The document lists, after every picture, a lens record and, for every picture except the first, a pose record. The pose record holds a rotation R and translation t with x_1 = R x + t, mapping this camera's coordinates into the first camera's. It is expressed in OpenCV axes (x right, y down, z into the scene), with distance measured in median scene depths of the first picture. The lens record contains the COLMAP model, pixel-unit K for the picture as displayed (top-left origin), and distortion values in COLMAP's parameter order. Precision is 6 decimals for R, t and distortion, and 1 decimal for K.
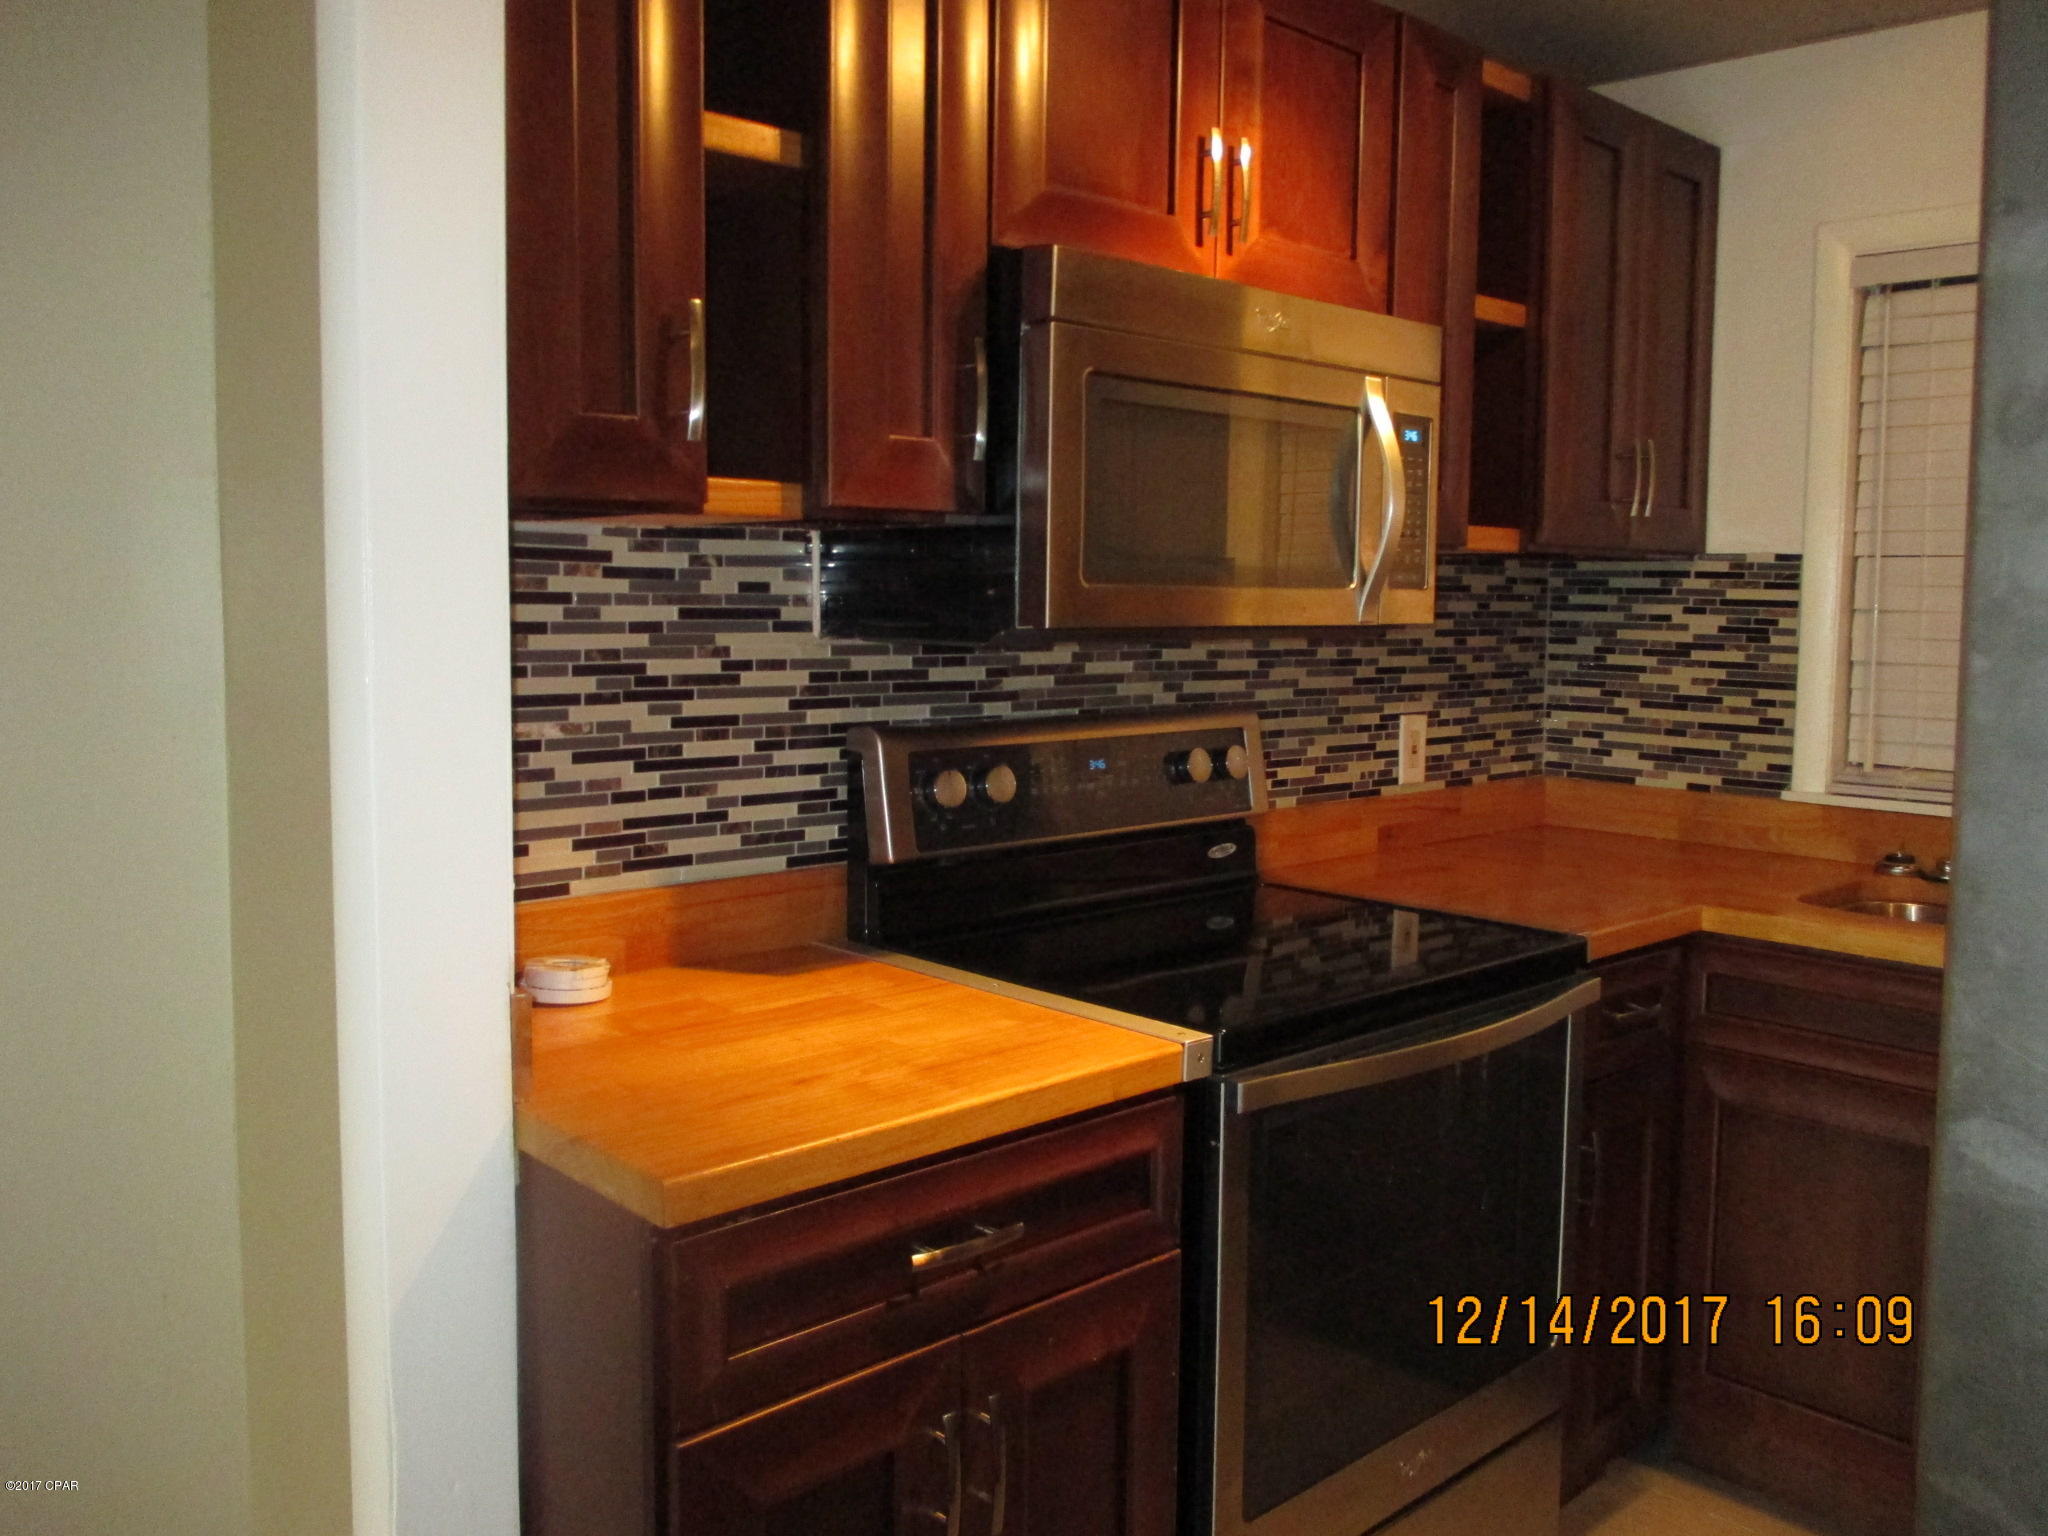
lens RADIAL K [[1672.0, 0, 1018.0], [0, 1672.0, 717.7], [0, 0, 1]] dist [-0.061945, 0.033971]
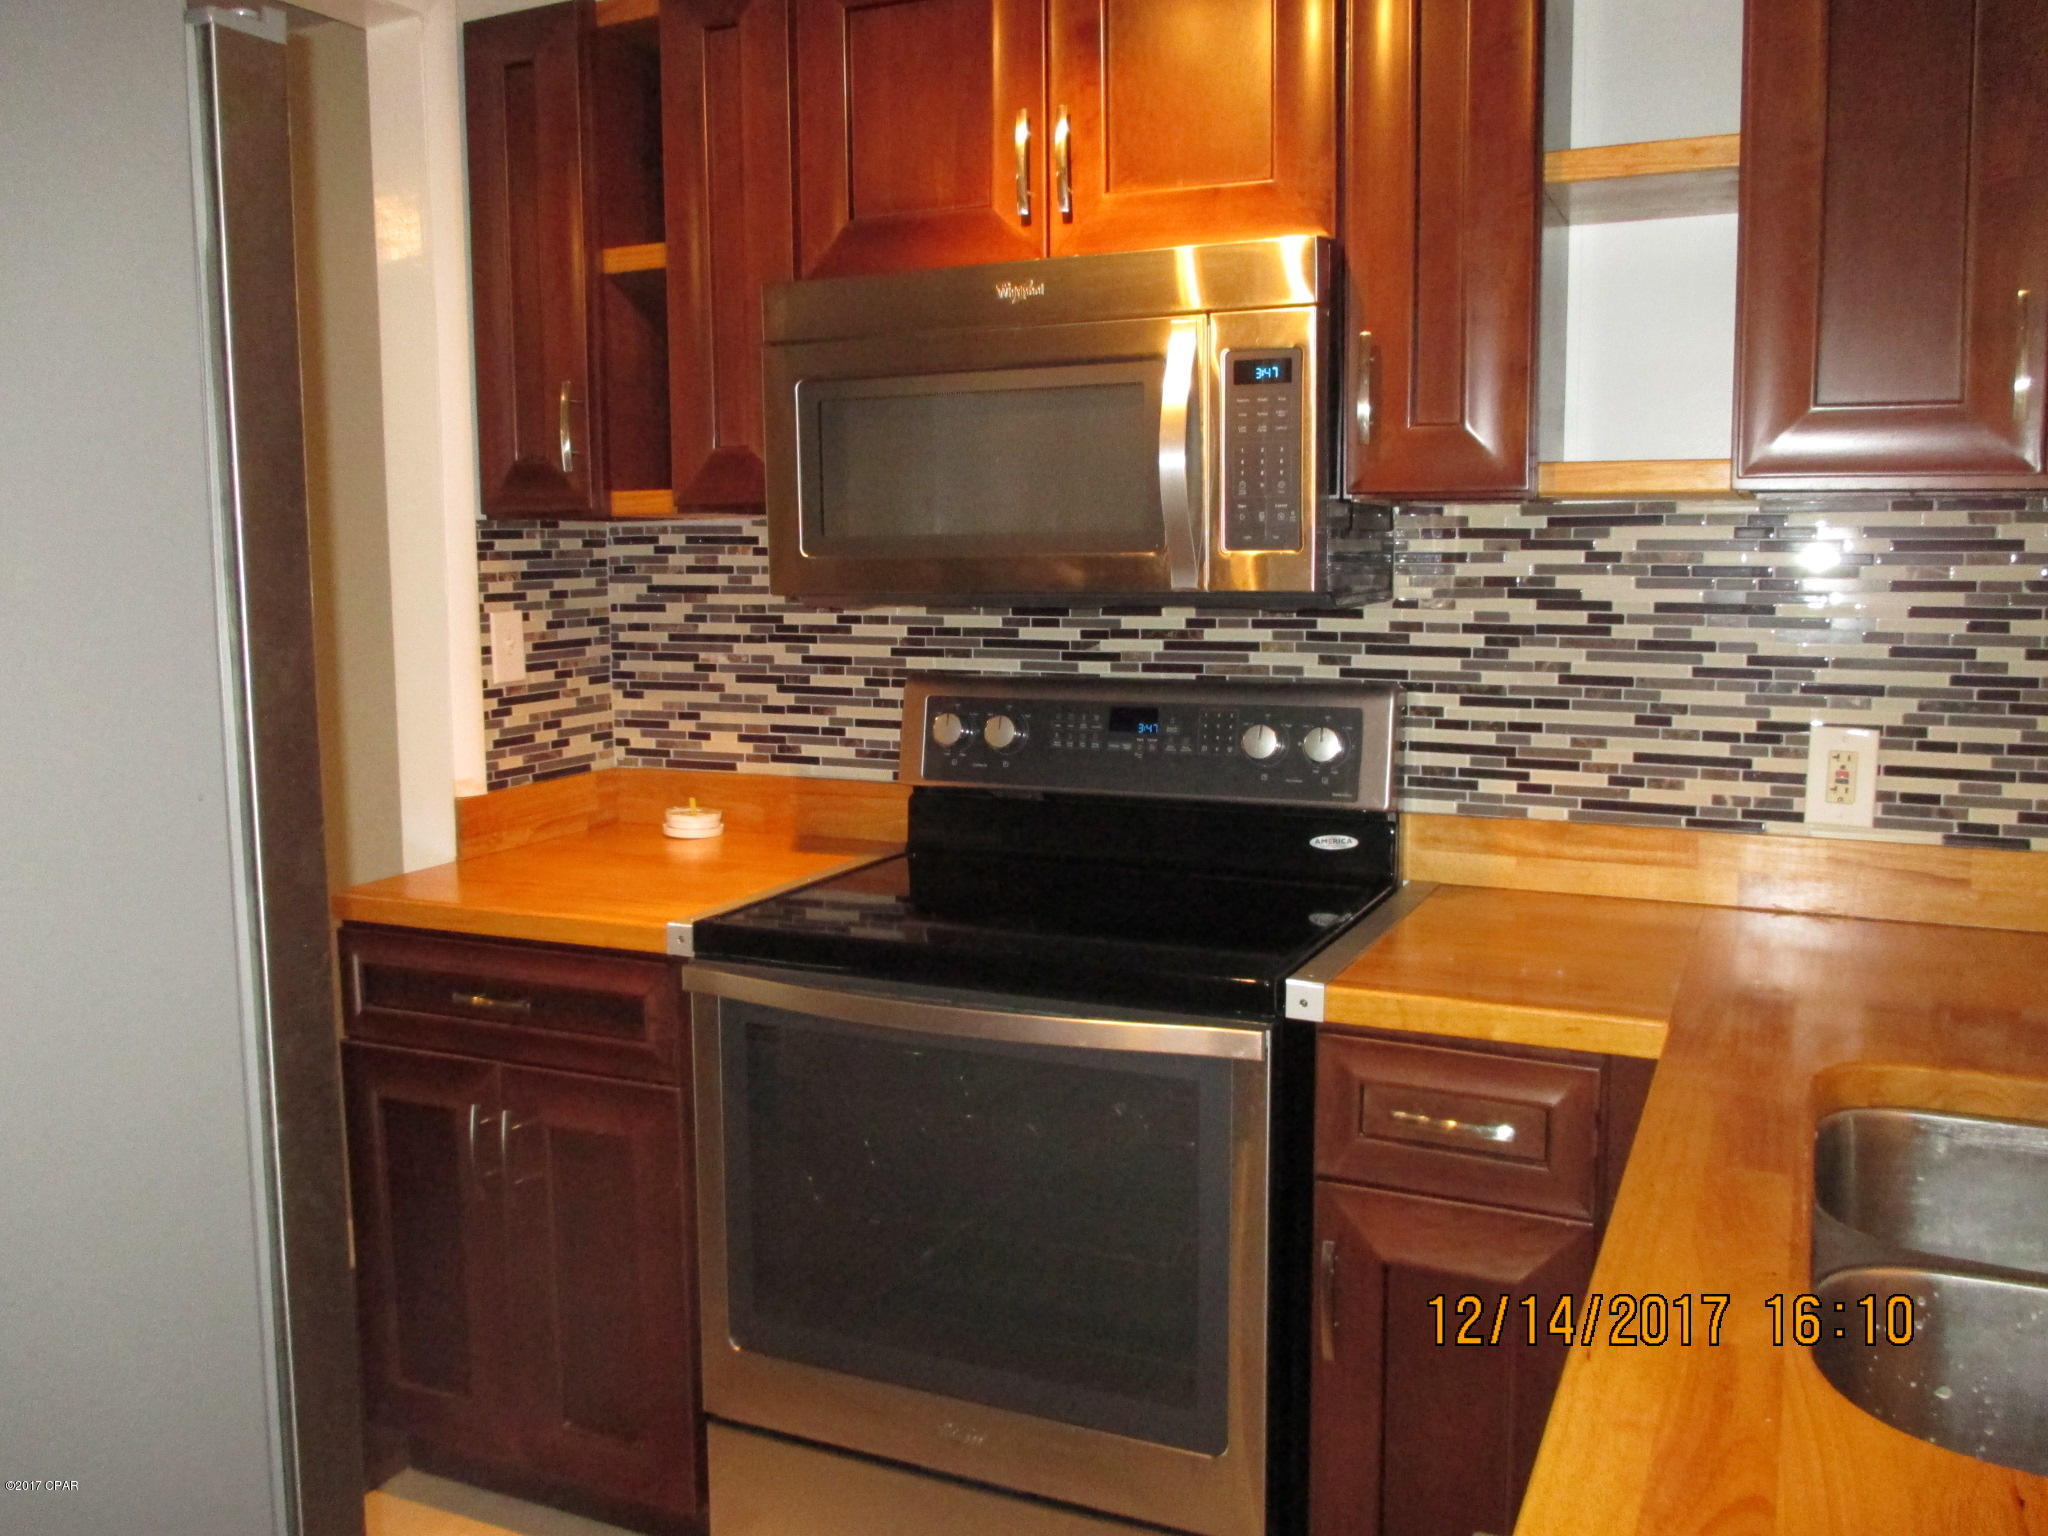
lens RADIAL K [[1672.0, 0, 1015.5], [0, 1672.0, 751.1], [0, 0, 1]] dist [-0.061945, 0.033971]
pose [[0.380942, 0.093715, -0.919837, 0.774091], [-0.058952, 0.995288, 0.076987, -0.025837], [0.922717, 0.024899, 0.384672, 0.429362]]
